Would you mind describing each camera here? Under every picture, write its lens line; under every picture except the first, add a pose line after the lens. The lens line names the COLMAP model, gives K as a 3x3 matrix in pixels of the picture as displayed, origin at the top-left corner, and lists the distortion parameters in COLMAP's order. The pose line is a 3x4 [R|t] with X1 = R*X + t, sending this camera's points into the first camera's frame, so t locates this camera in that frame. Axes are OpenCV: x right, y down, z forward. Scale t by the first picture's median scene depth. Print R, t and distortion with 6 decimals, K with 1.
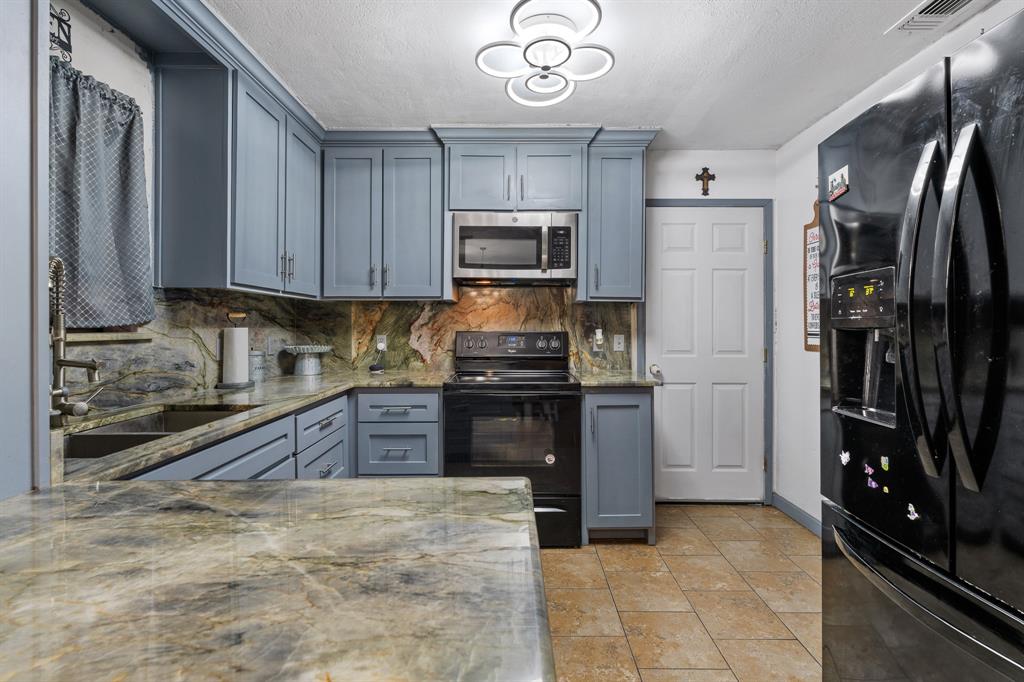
lens RADIAL K [[463.2, 0, 509.5], [0, 463.2, 324.9], [0, 0, 1]] dist [-0.001812, -0.000267]
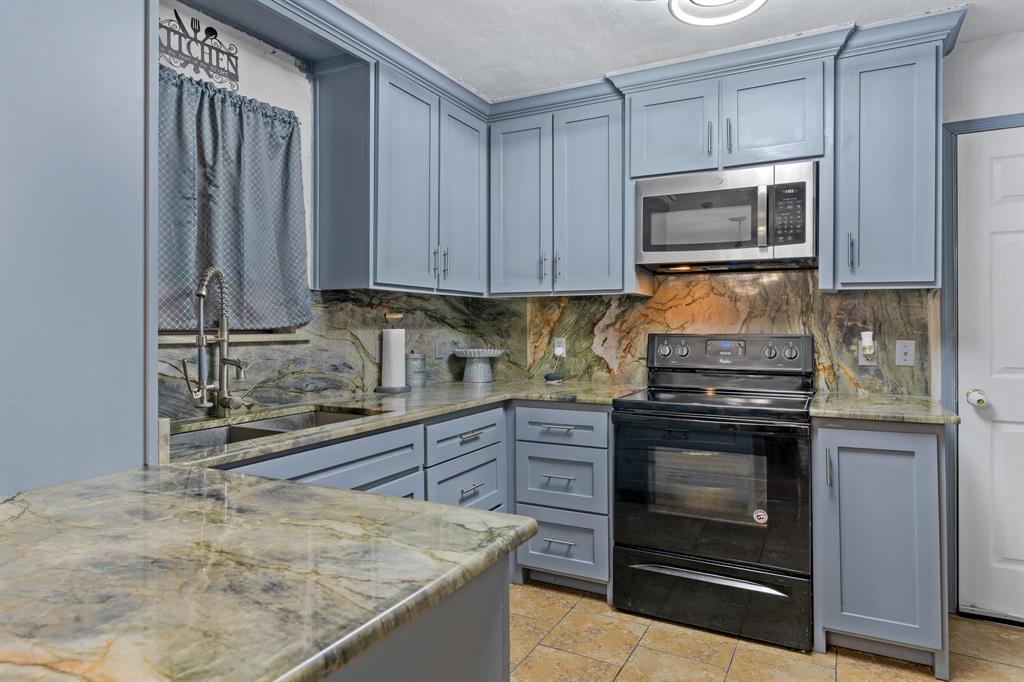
lens RADIAL K [[598.3, 0, 518.9], [0, 598.3, 321.2], [0, 0, 1]] dist [-0.000481, -0.000228]
pose [[0.886577, -0.004168, -0.462563, 0.184440], [0.002211, 0.999986, -0.004772, -0.003277], [0.462576, 0.003208, 0.886574, 0.023972]]
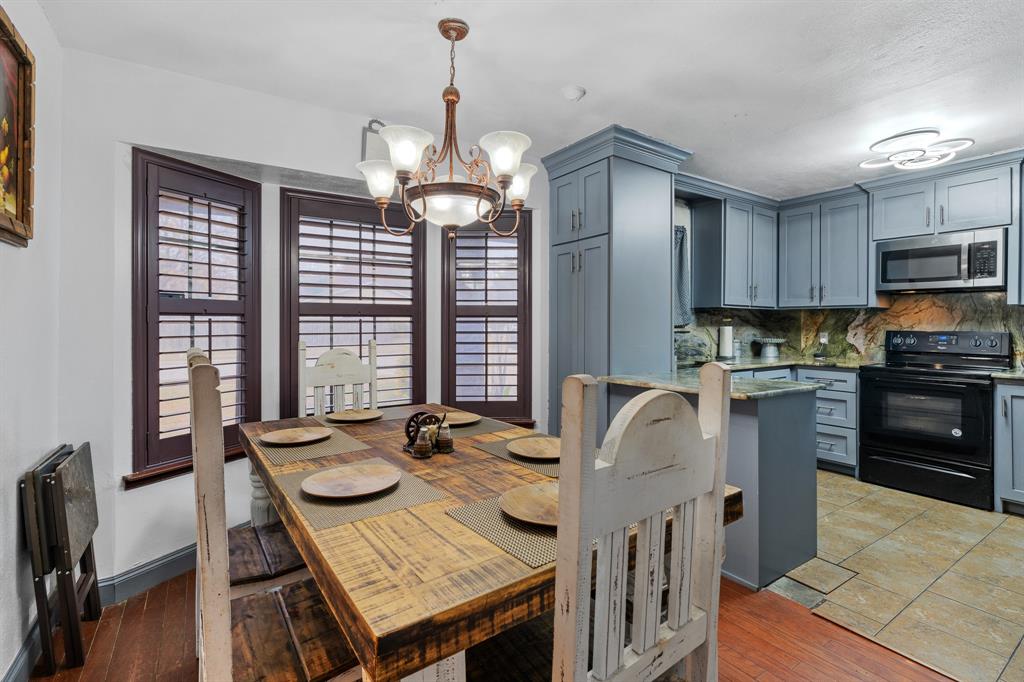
lens RADIAL K [[502.8, 0, 516.8], [0, 502.8, 322.3], [0, 0, 1]] dist [-0.003870, -0.000342]
pose [[0.590478, 0.000292, -0.807054, 0.482014], [-0.003007, 0.999994, -0.001838, -0.004164], [0.807048, 0.003512, 0.590475, -0.774150]]
